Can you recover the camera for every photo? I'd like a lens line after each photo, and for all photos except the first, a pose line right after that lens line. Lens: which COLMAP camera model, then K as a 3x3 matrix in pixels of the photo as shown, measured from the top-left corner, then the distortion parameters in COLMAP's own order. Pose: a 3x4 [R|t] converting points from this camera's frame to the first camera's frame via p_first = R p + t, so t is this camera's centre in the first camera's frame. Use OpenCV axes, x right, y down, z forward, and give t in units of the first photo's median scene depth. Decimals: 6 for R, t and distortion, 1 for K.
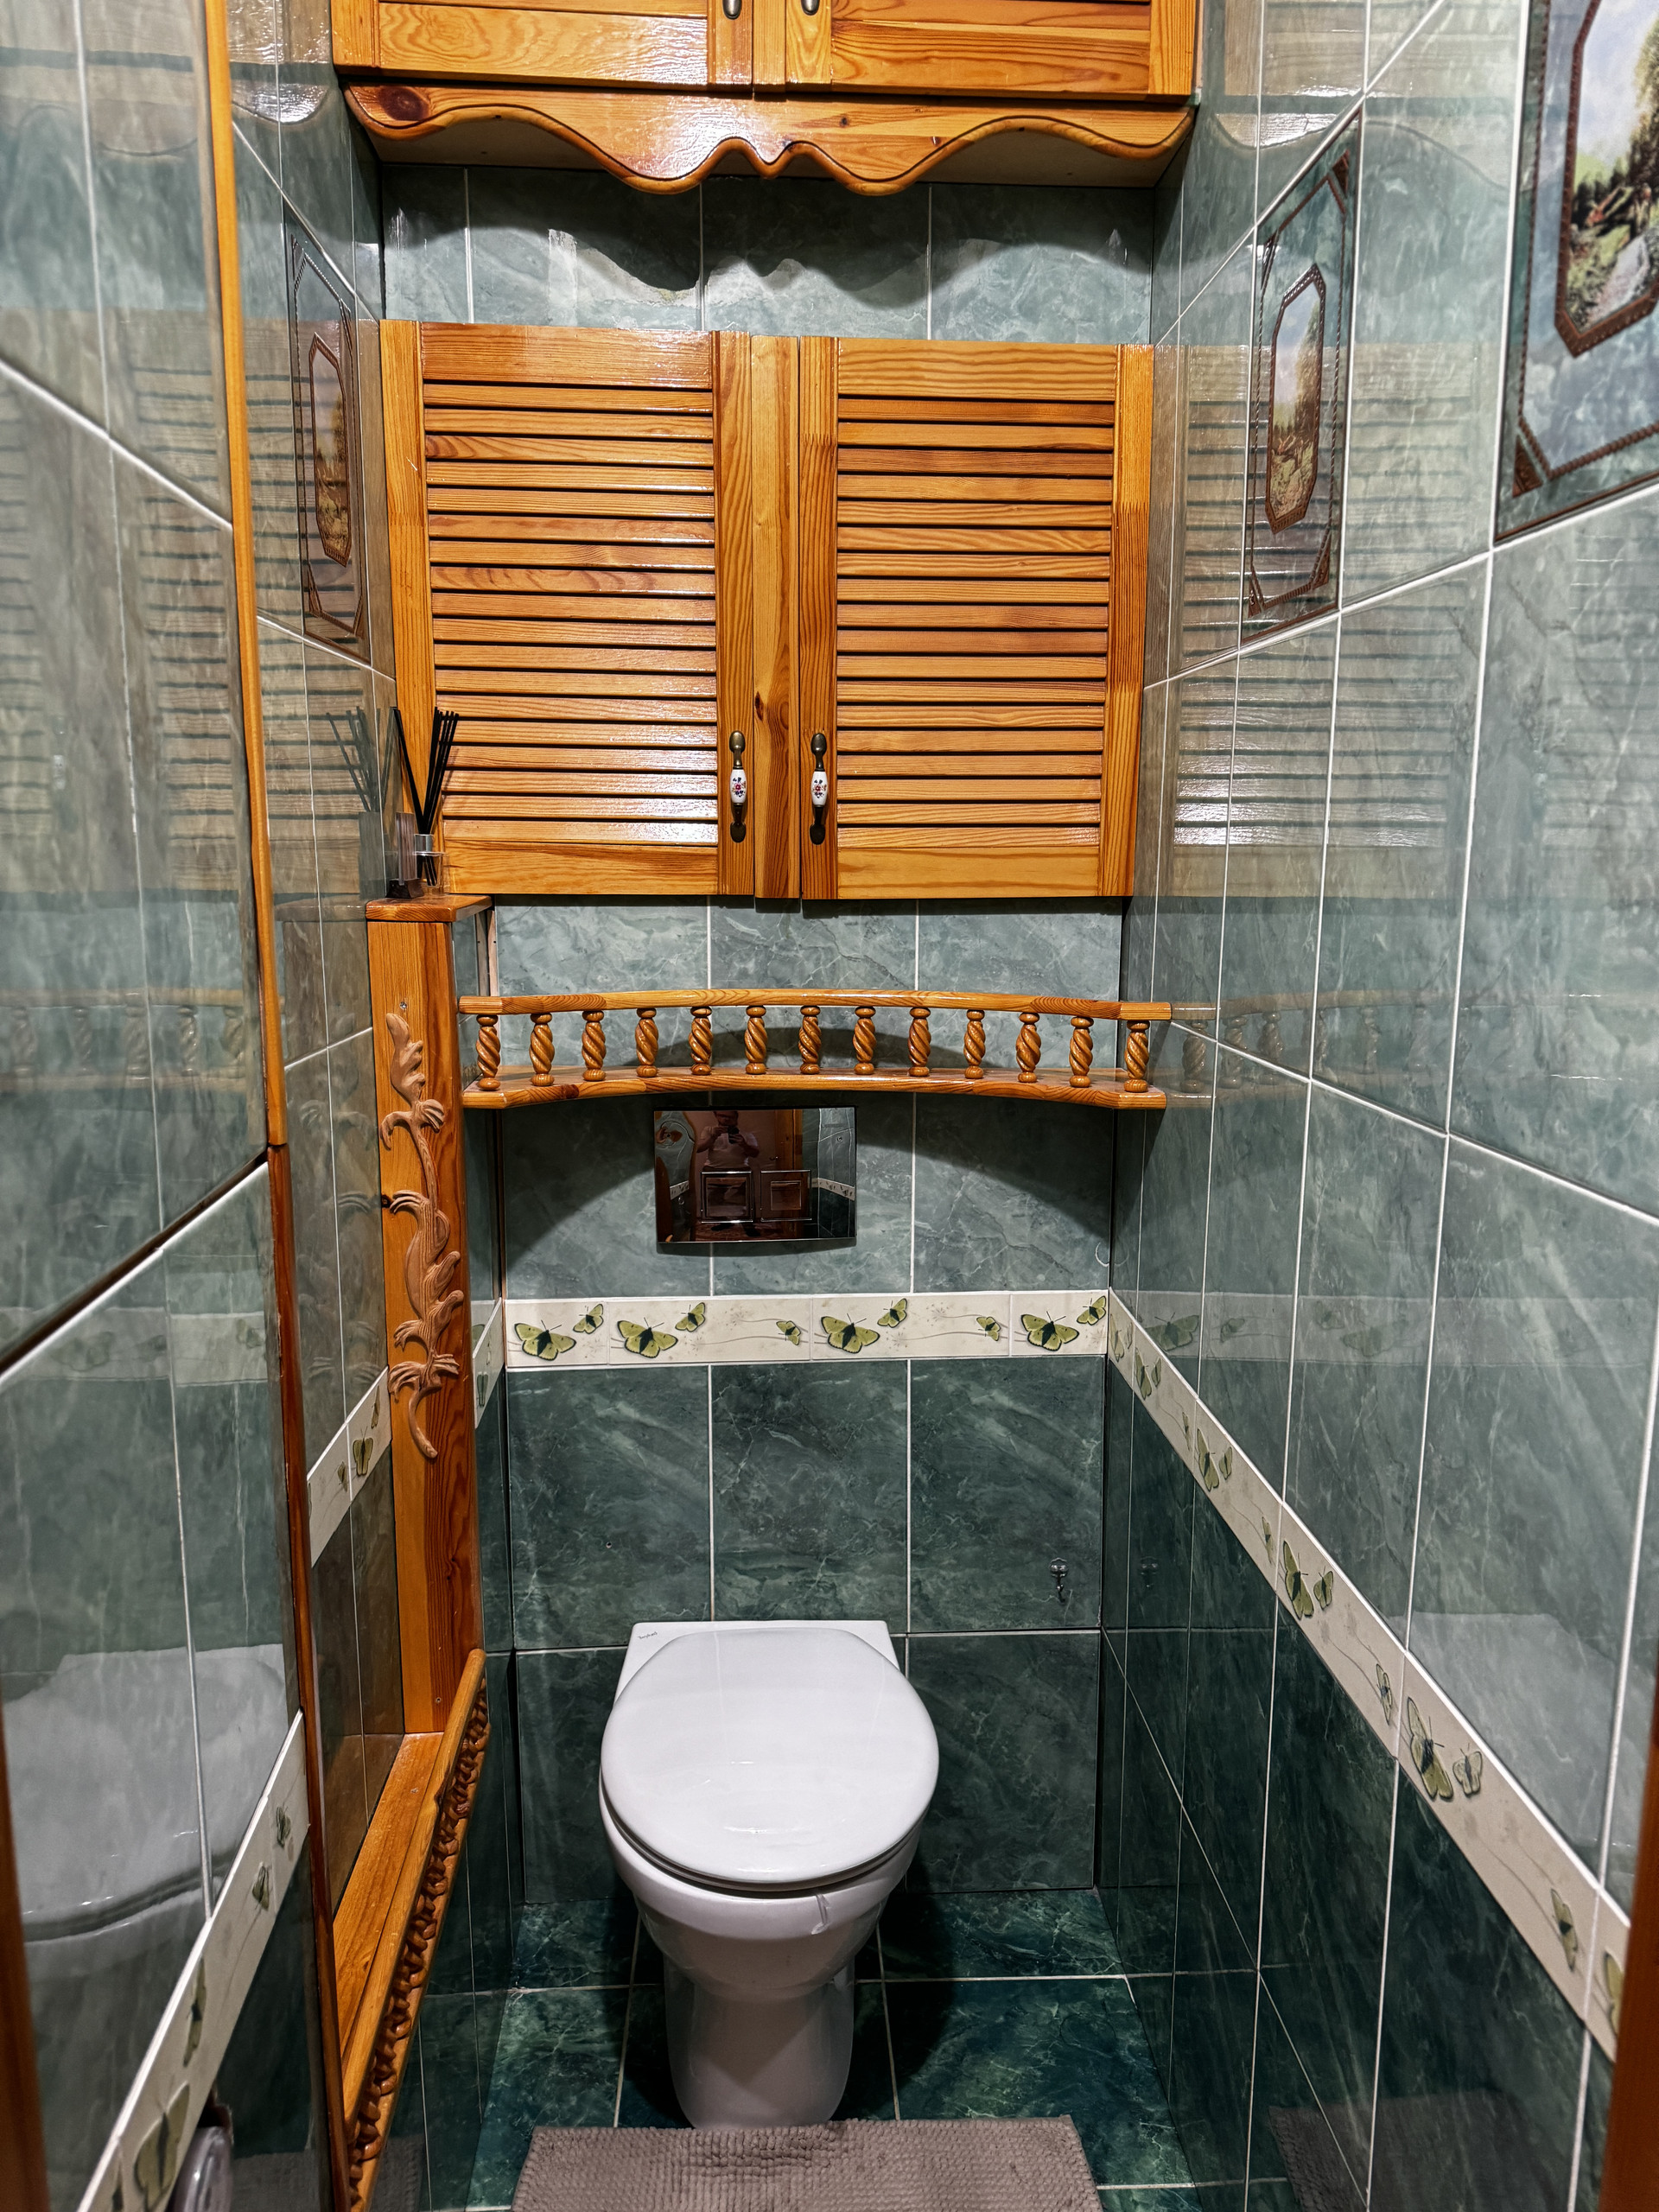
lens RADIAL K [[1539.6, 0, 829.5], [0, 1539.6, 1106.0], [0, 0, 1]] dist [0.088337, -0.110758]
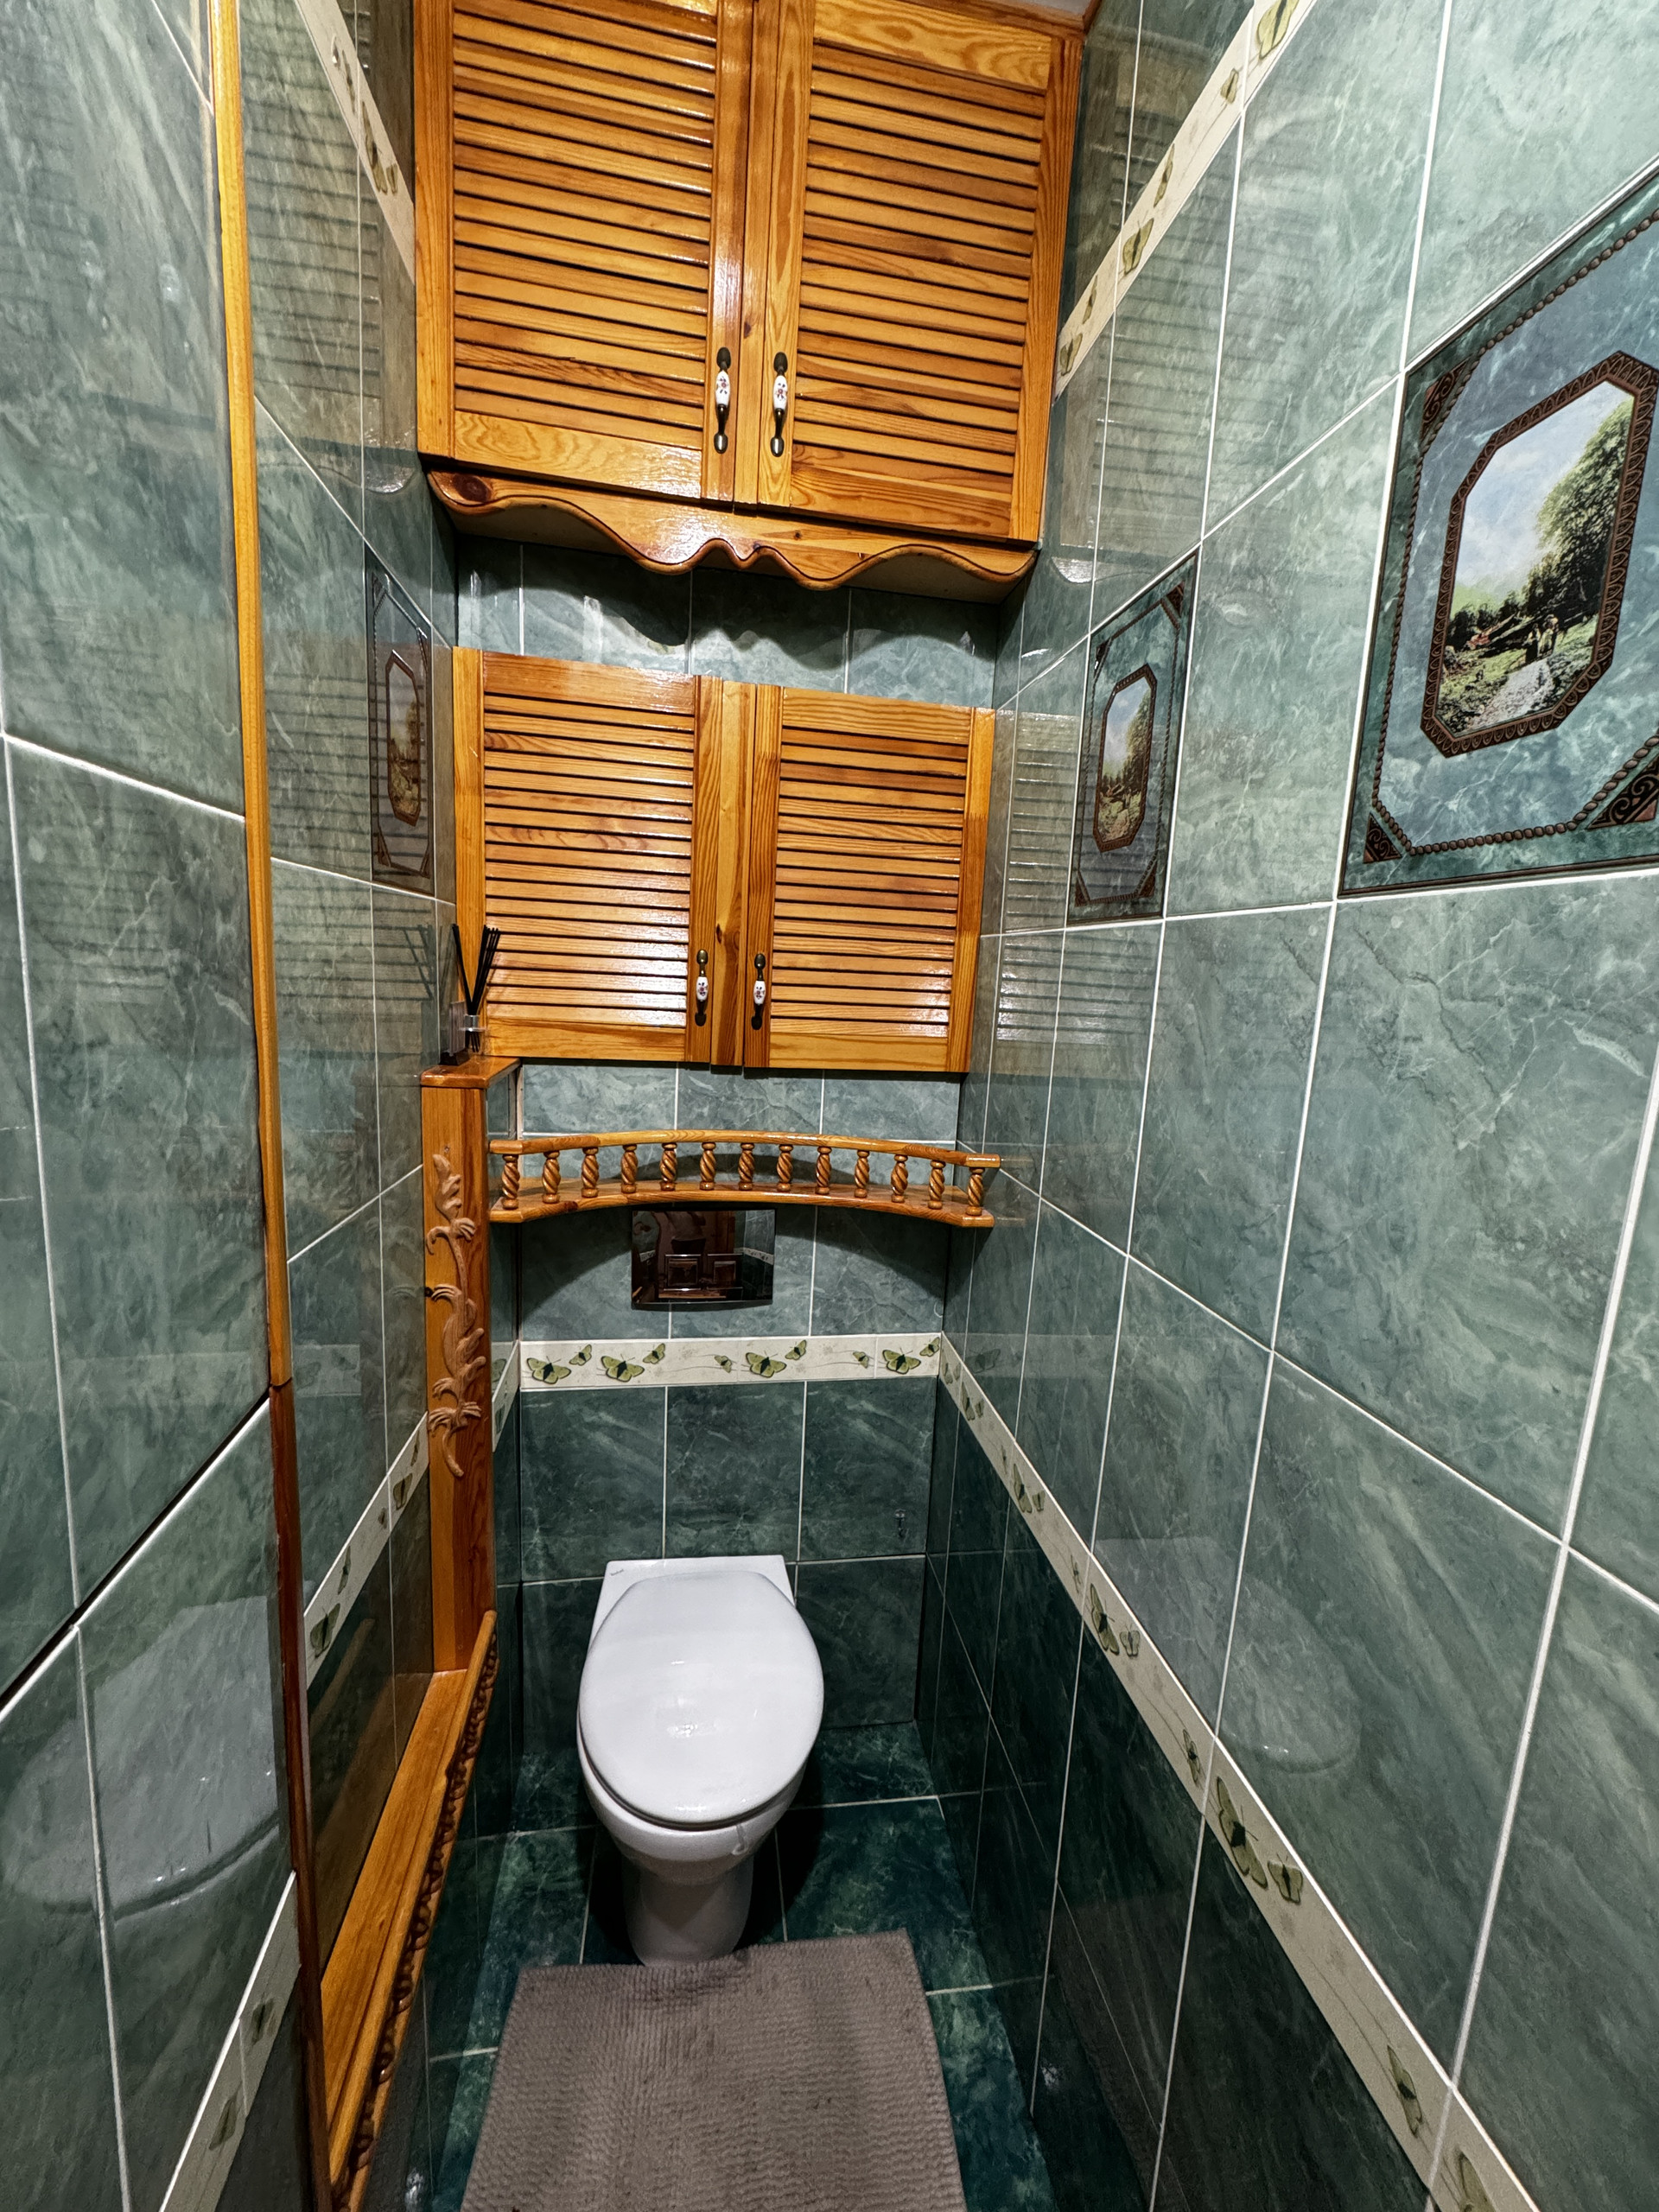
lens RADIAL K [[881.6, 0, 829.5], [0, 881.6, 1106.0], [0, 0, 1]] dist [0.001150, 0.000003]
pose [[0.993921, 0.032974, 0.105041, -0.025361], [-0.031397, 0.999369, -0.016630, -0.093423], [-0.105523, 0.013231, 0.994329, 0.193145]]
